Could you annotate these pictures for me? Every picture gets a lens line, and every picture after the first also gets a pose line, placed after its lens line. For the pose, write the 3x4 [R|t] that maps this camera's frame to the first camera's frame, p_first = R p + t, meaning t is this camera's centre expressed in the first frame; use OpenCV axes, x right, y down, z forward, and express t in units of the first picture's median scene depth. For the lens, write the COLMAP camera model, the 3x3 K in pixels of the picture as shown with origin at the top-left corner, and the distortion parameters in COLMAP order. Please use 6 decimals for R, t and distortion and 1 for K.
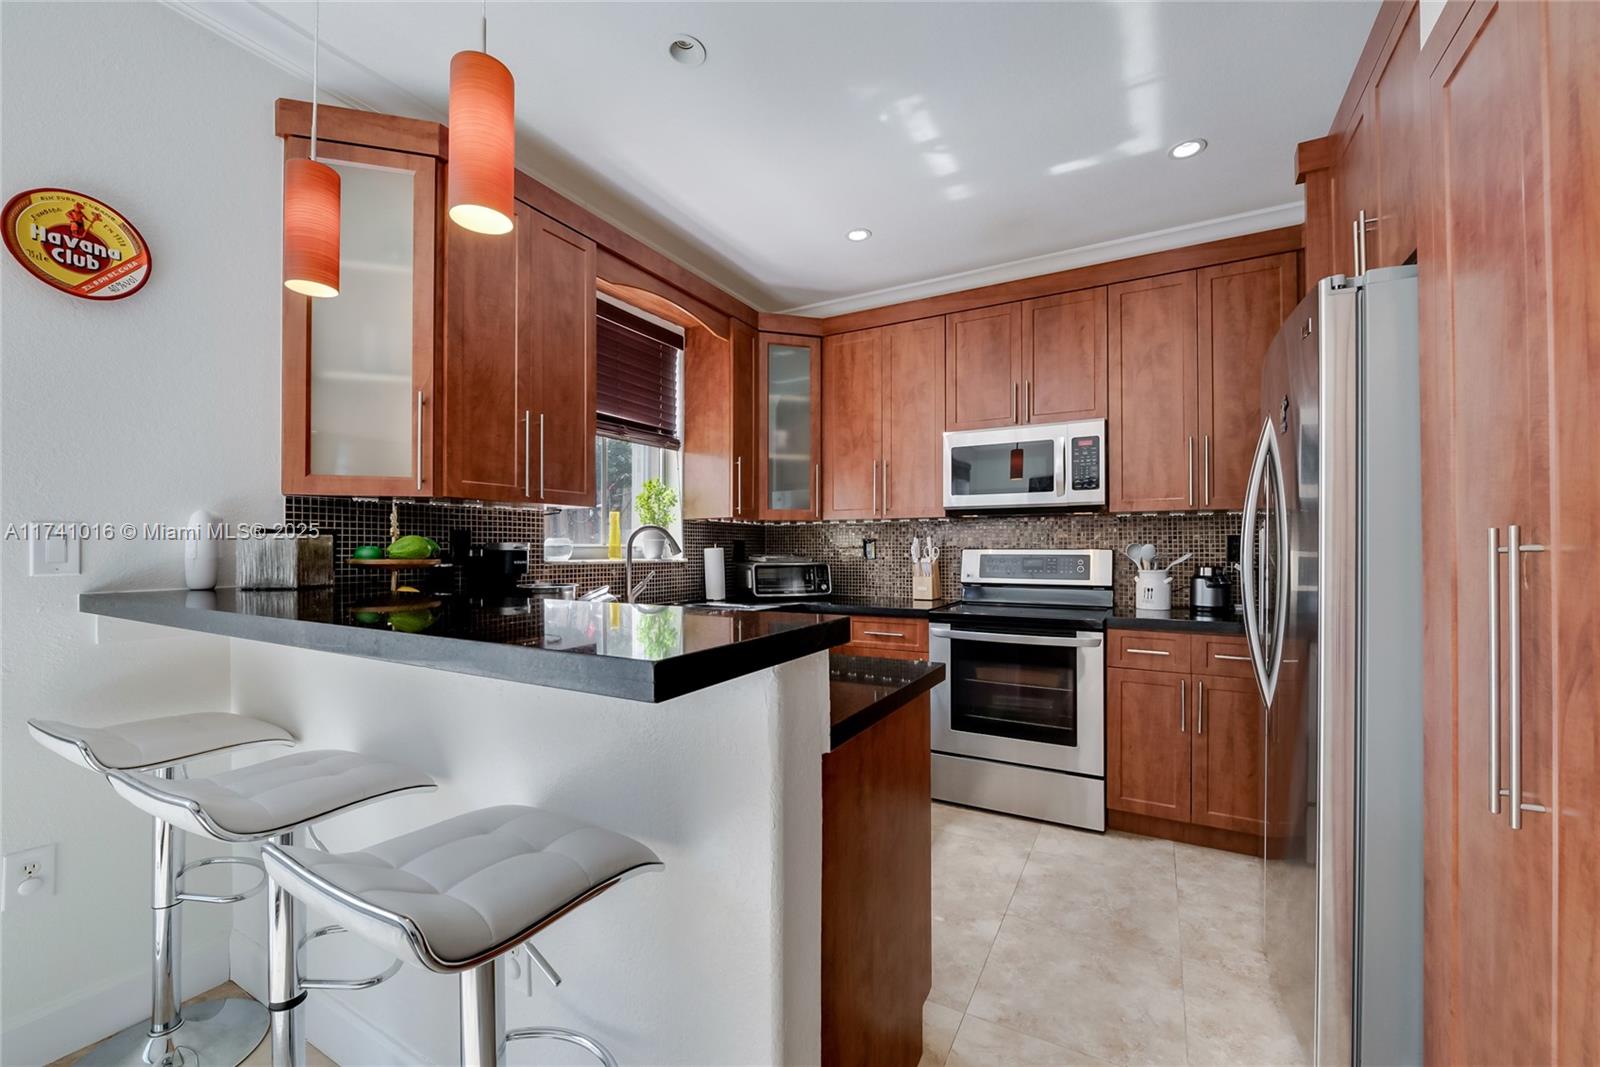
lens RADIAL K [[627.3, 0, 799.1], [0, 627.3, 543.4], [0, 0, 1]] dist [-0.013942, 0.000423]
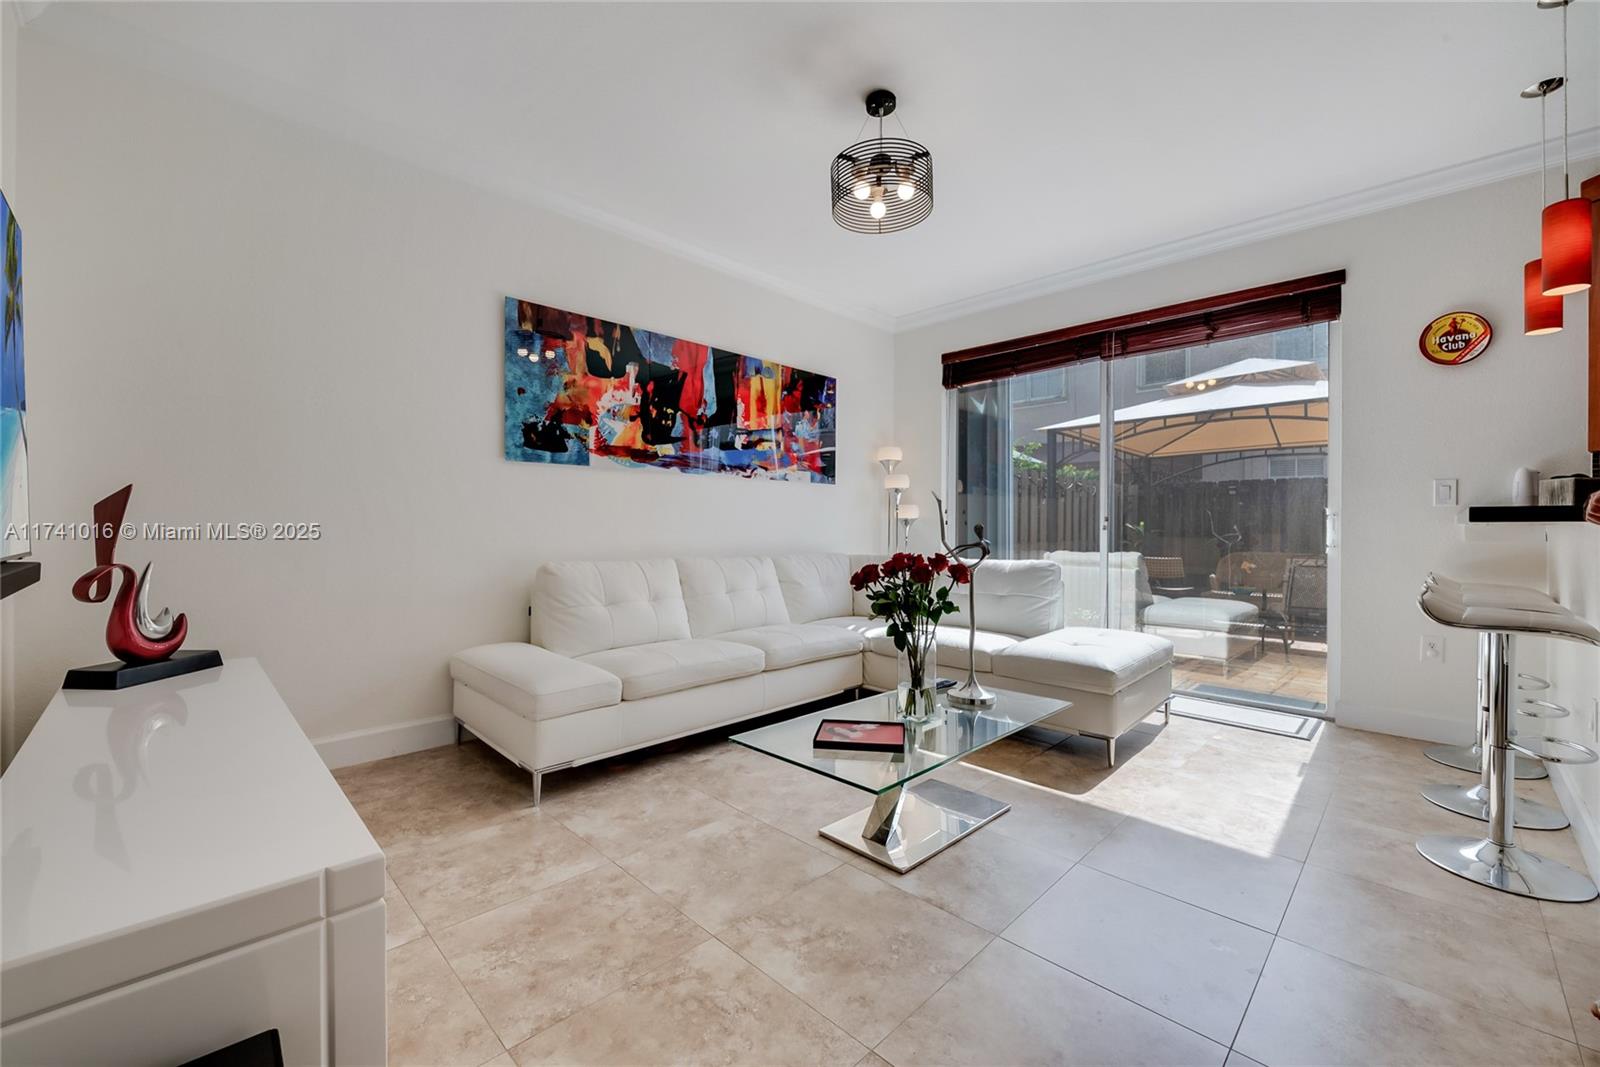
lens RADIAL K [[627.3, 0, 810.3], [0, 627.3, 529.2], [0, 0, 1]] dist [-0.013942, 0.000423]
pose [[-0.259862, 0.000983, -0.965645, 0.622459], [-0.001807, 0.999997, 0.001504, 0.062590], [0.965644, 0.002136, -0.259859, -0.235284]]
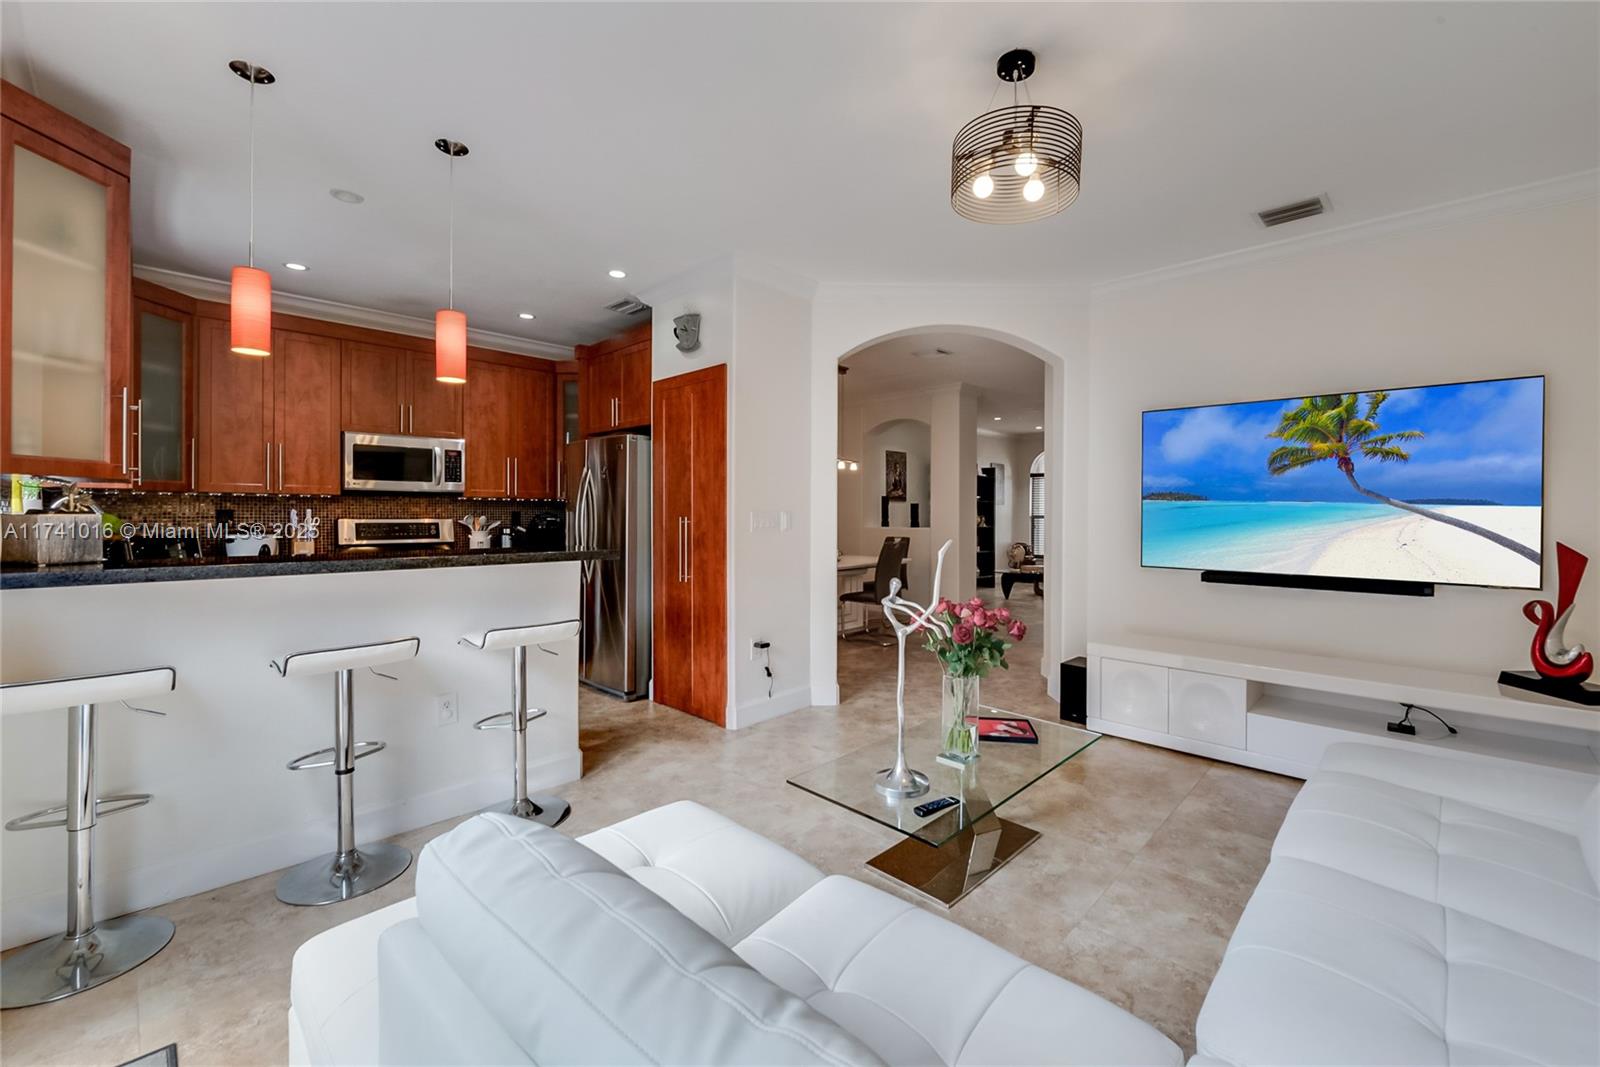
lens RADIAL K [[627.3, 0, 797.5], [0, 627.3, 520.5], [0, 0, 1]] dist [-0.013942, 0.000423]
pose [[0.283685, -0.006444, 0.958896, -0.851922], [-0.008350, 0.999923, 0.009190, -0.008946], [-0.958881, -0.010614, 0.283609, -0.325624]]
